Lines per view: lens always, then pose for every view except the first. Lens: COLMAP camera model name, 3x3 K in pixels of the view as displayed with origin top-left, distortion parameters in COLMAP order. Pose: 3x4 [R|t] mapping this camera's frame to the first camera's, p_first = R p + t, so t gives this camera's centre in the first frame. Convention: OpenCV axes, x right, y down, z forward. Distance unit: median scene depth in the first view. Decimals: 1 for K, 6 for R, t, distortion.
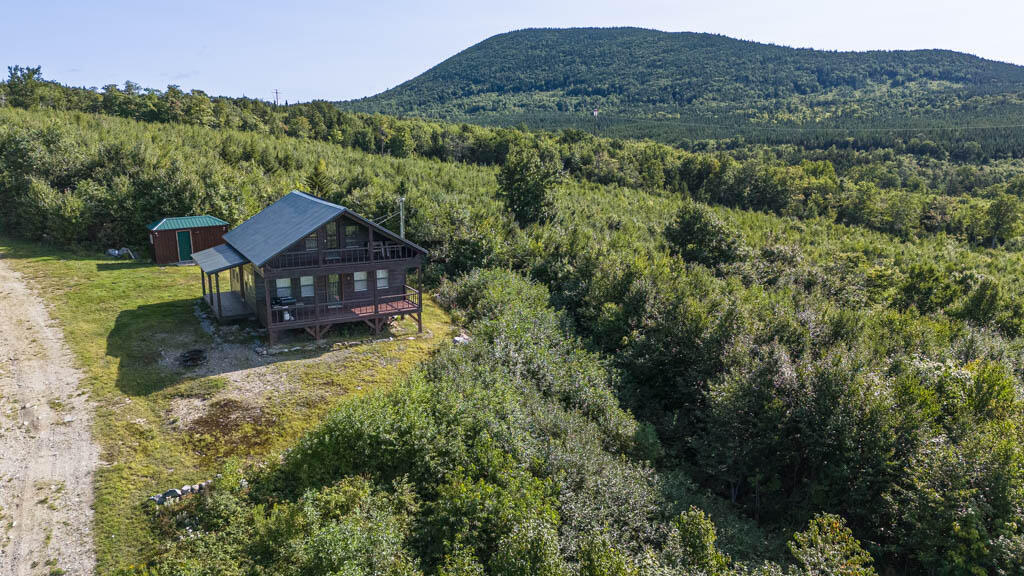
lens RADIAL K [[742.4, 0, 510.2], [0, 742.4, 283.1], [0, 0, 1]] dist [0.088280, -0.081237]
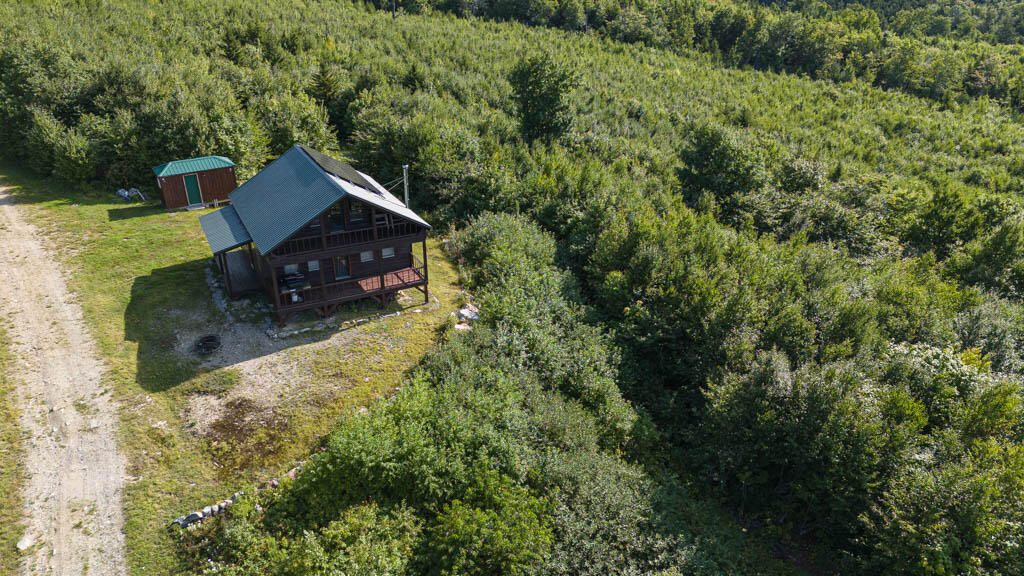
lens RADIAL K [[742.4, 0, 509.6], [0, 742.4, 281.8], [0, 0, 1]] dist [0.088280, -0.081237]
pose [[0.999532, 0.006357, -0.029916, 0.017120], [0.000054, 0.977792, 0.209578, -0.132875], [0.030584, -0.209482, 0.977334, 0.011406]]
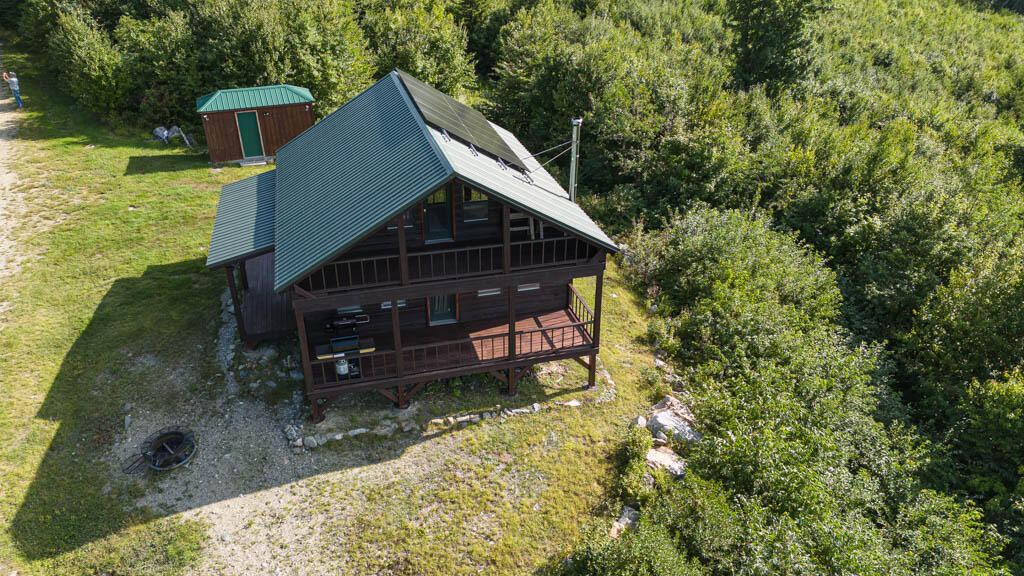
lens RADIAL K [[742.4, 0, 513.2], [0, 742.4, 282.7], [0, 0, 1]] dist [0.088280, -0.081237]
pose [[0.972677, 0.109281, -0.204836, -0.056823], [-0.048924, 0.958959, 0.279290, -0.115109], [0.226951, -0.261638, 0.938104, 0.383308]]
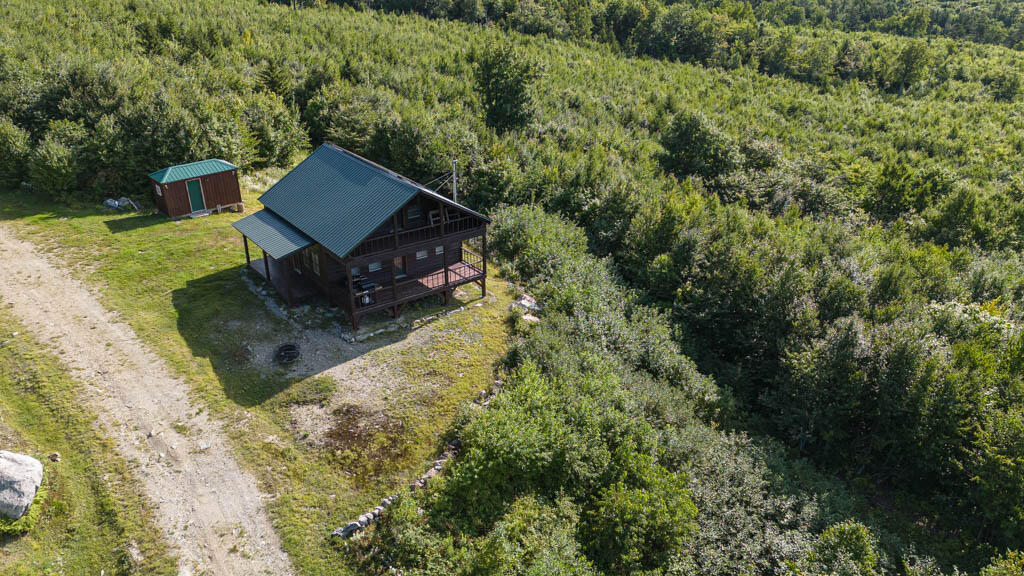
lens RADIAL K [[742.4, 0, 509.7], [0, 742.4, 283.6], [0, 0, 1]] dist [0.088280, -0.081237]
pose [[0.989866, -0.060320, 0.128559, -0.164353], [0.030492, 0.974469, 0.222442, -0.133153], [-0.138694, -0.216267, 0.966433, 0.013601]]
